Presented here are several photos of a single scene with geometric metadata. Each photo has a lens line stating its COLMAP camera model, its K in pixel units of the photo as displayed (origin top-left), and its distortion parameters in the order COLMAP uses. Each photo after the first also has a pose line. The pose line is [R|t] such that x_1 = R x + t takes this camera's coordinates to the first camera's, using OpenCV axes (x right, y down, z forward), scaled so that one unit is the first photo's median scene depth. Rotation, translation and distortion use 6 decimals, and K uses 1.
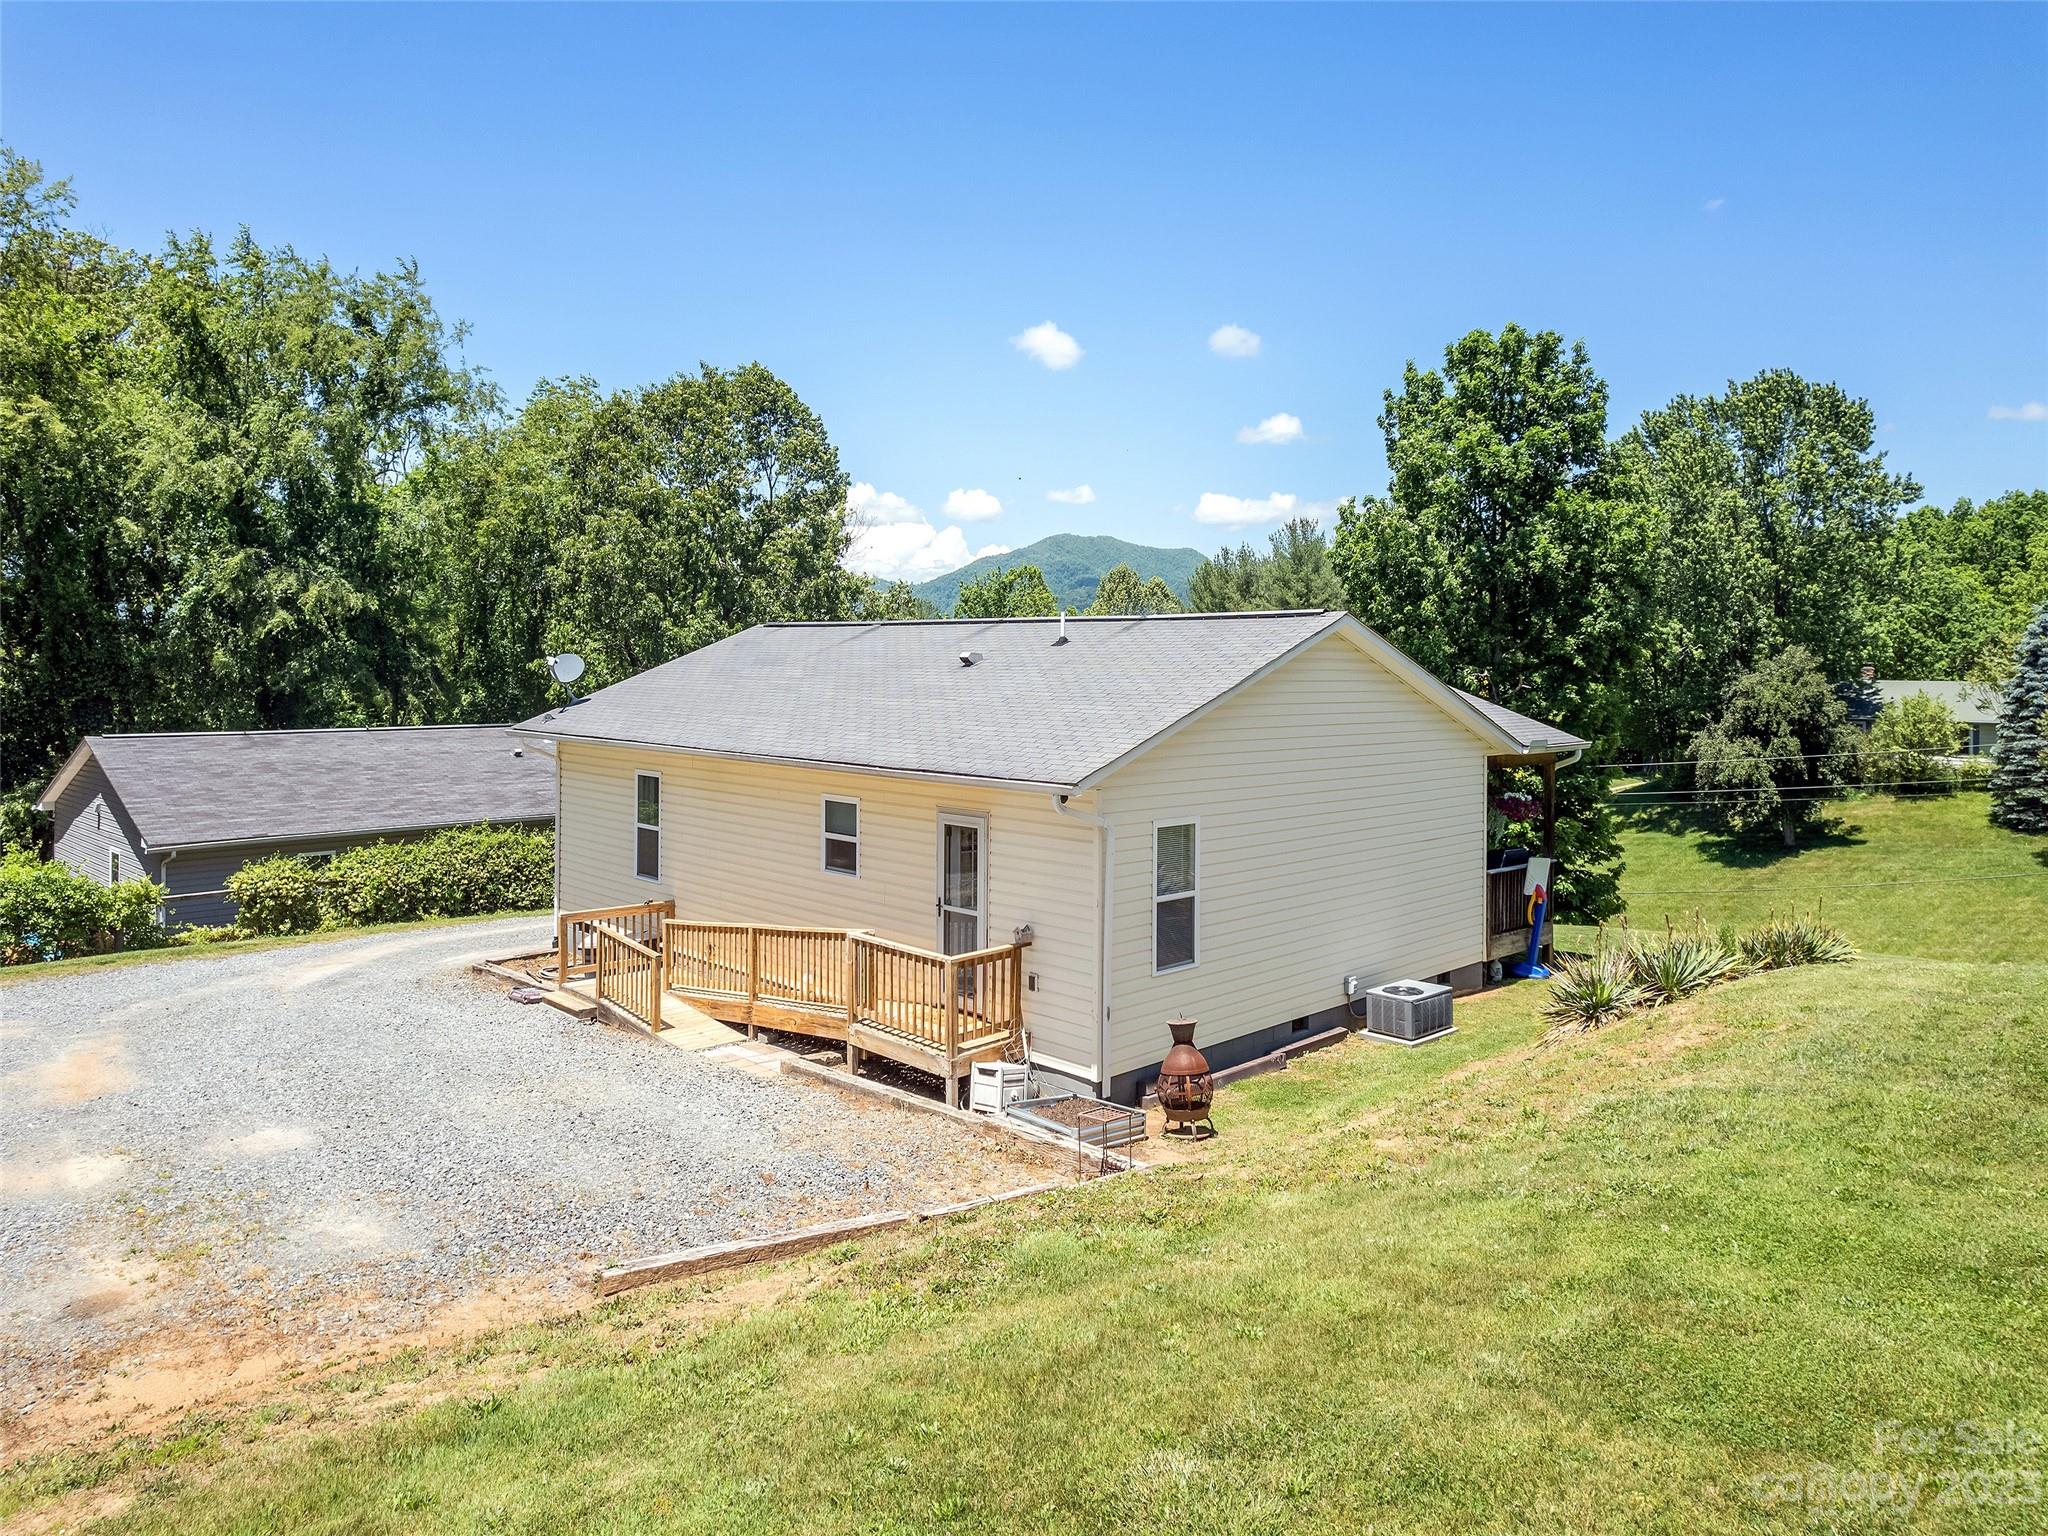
lens RADIAL K [[1346.3, 0, 1023.8], [0, 1346.3, 706.3], [0, 0, 1]] dist [-0.035322, 0.000092]
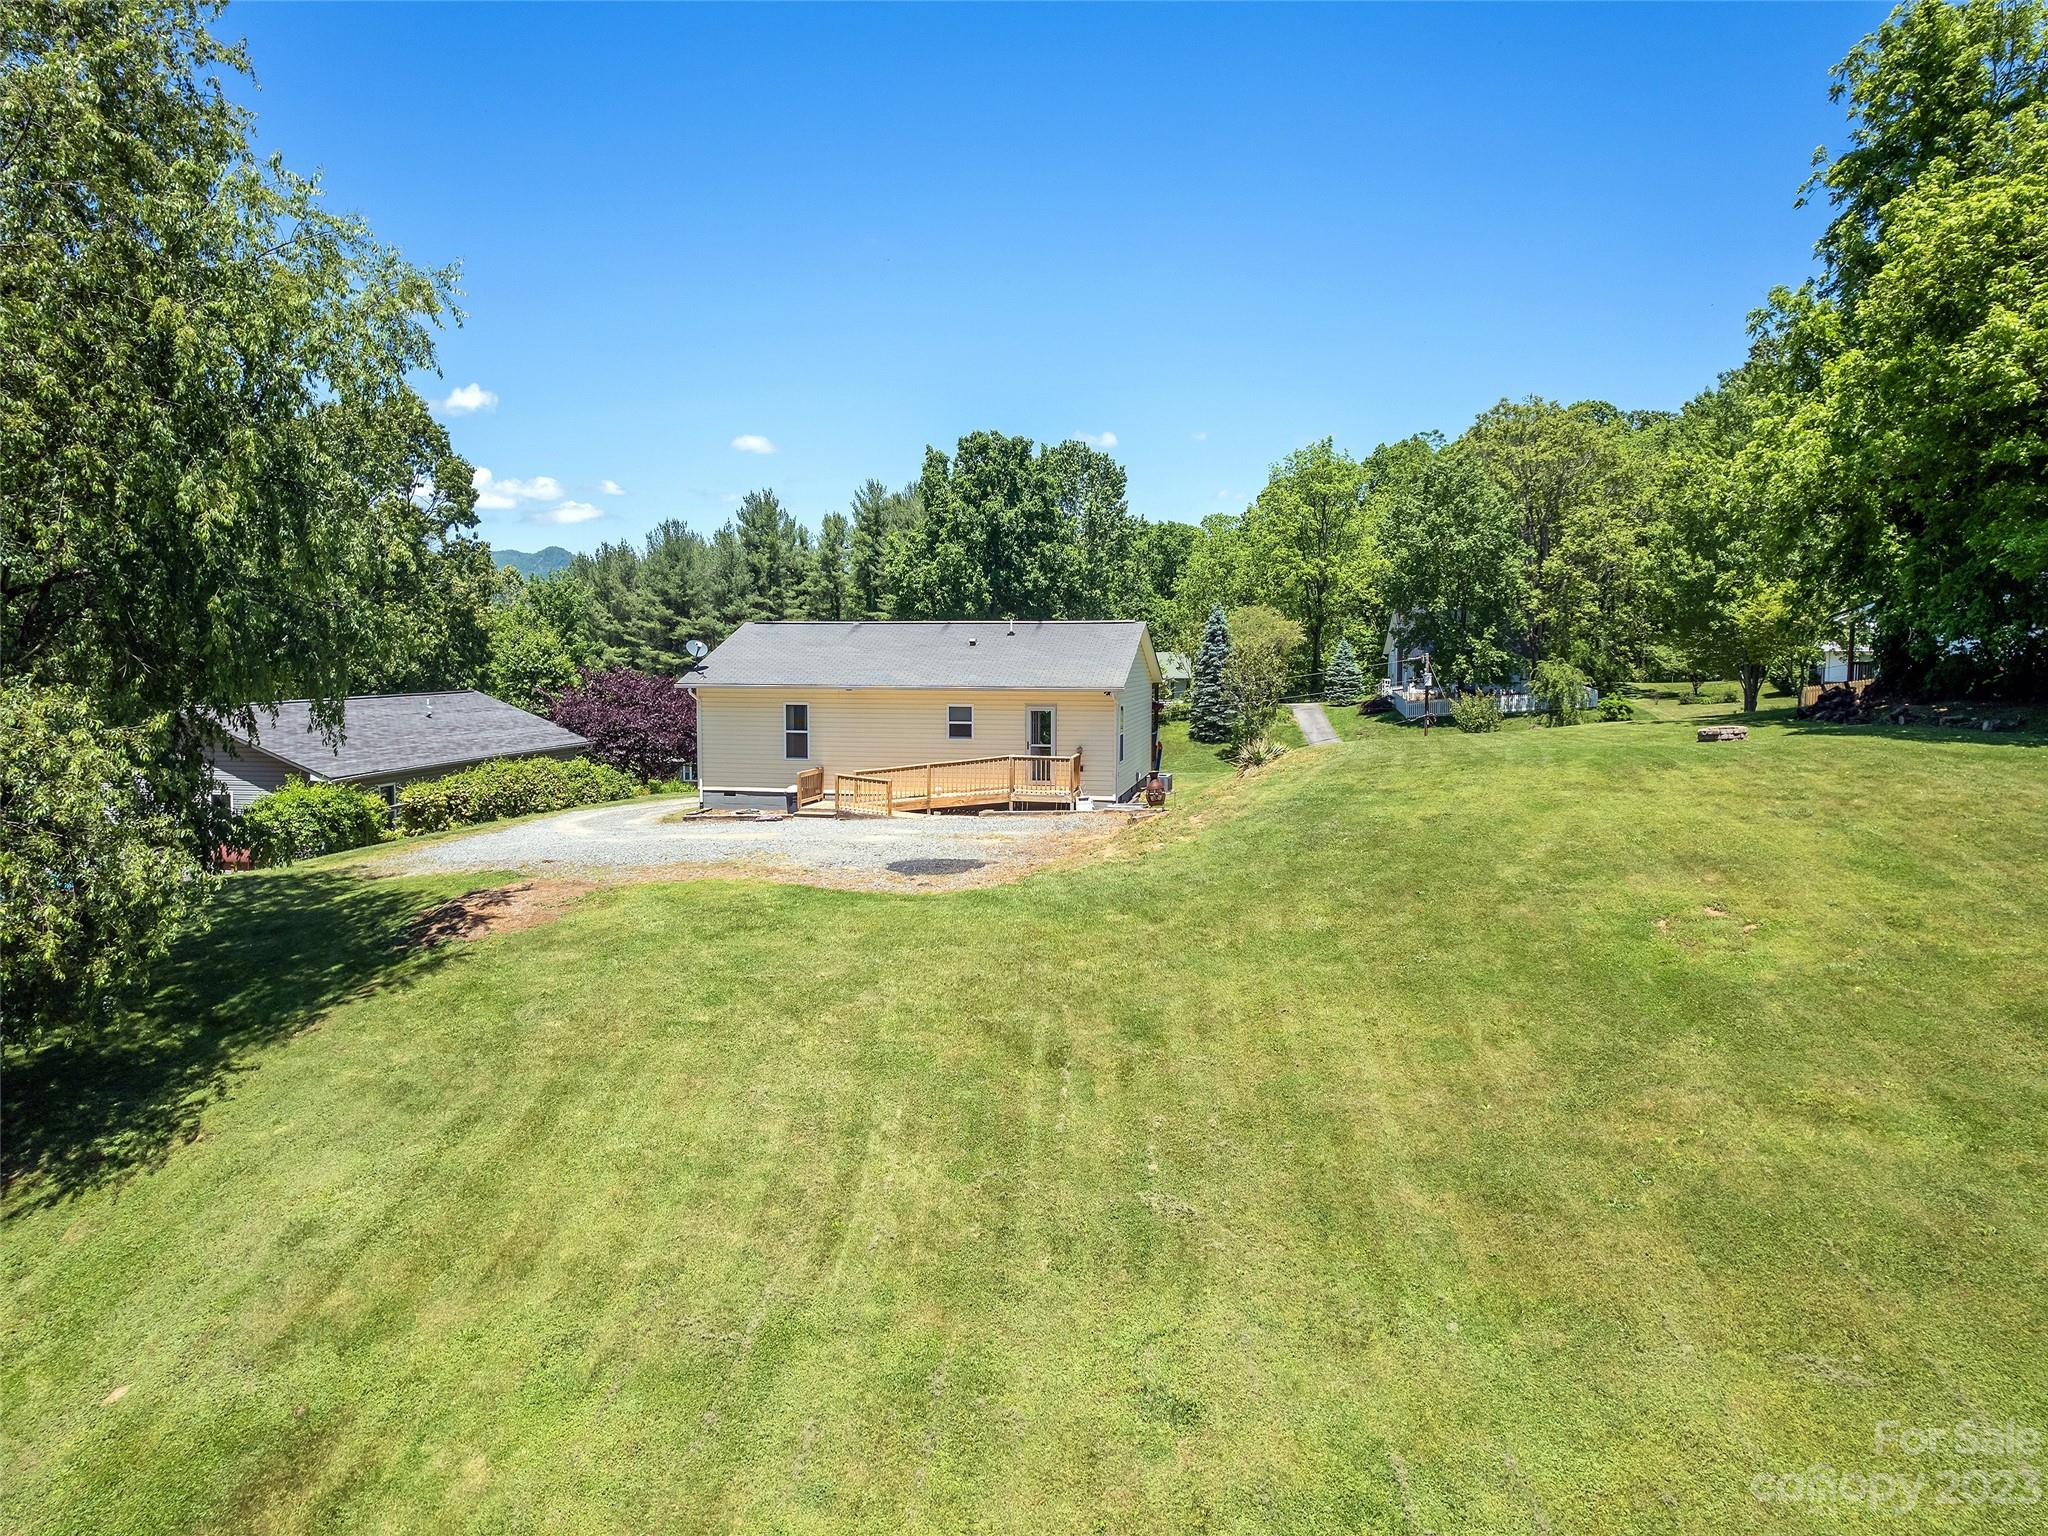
lens RADIAL K [[1332.5, 0, 1024.0], [0, 1332.5, 768.0], [0, 0, 1]] dist [-0.049278, 0.001532]
pose [[0.826367, -0.056870, 0.560253, -0.755551], [0.022478, 0.997426, 0.068092, 0.014185], [-0.562683, -0.043675, 0.825518, -0.521722]]
